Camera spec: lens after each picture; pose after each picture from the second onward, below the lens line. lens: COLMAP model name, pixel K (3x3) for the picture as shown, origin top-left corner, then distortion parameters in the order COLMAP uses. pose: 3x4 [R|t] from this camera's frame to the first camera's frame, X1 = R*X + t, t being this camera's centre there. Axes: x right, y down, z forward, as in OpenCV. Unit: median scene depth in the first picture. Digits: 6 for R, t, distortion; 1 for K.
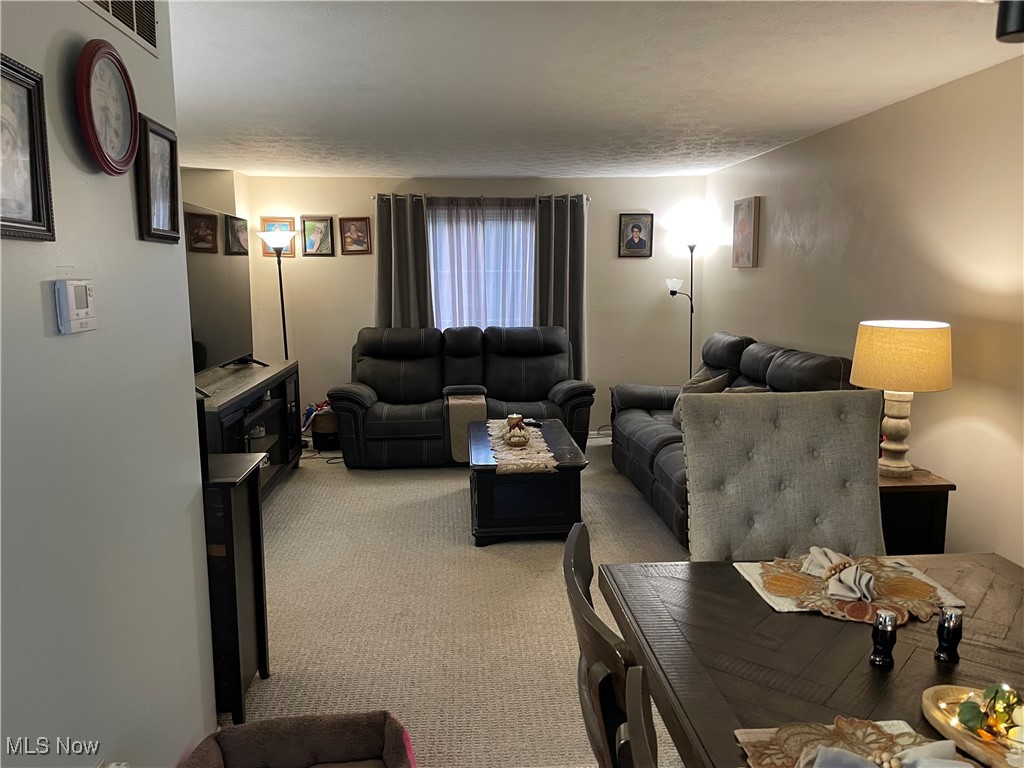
lens RADIAL K [[773.1, 0, 513.3], [0, 773.1, 387.4], [0, 0, 1]] dist [0.073977, -0.111790]
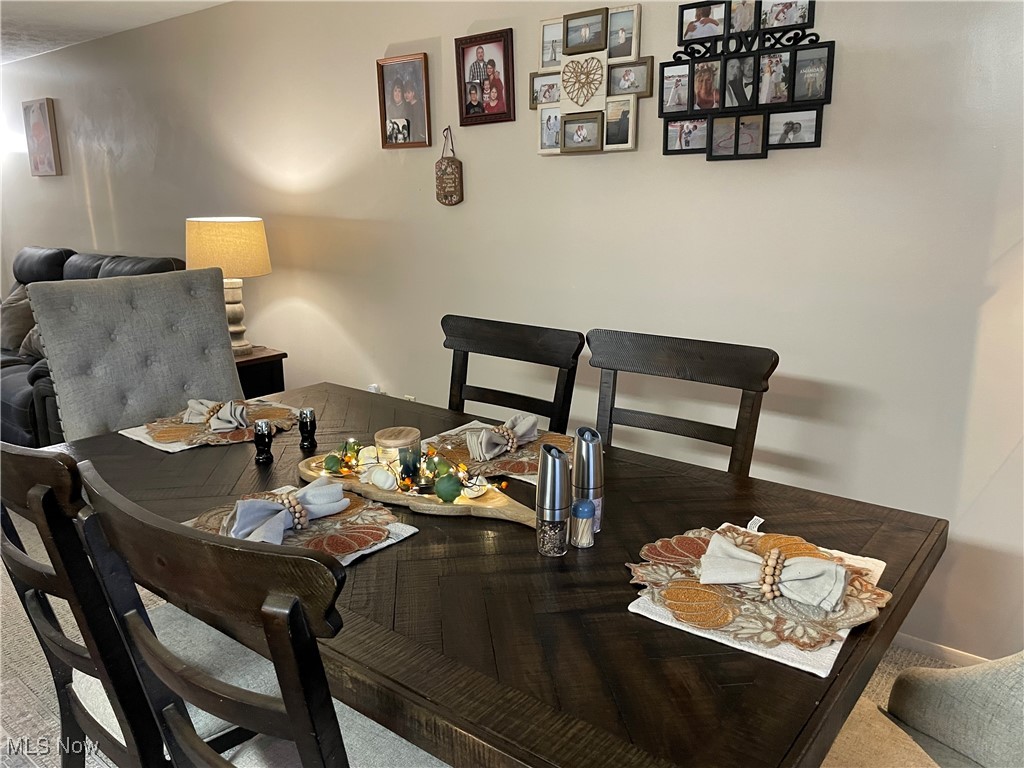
lens RADIAL K [[773.1, 0, 513.3], [0, 773.1, 387.4], [0, 0, 1]] dist [0.073977, -0.111790]
pose [[0.674013, -0.167961, 0.719372, -0.099649], [0.104360, 0.985692, 0.132362, 0.071701], [-0.731311, -0.014140, 0.681898, -0.108476]]
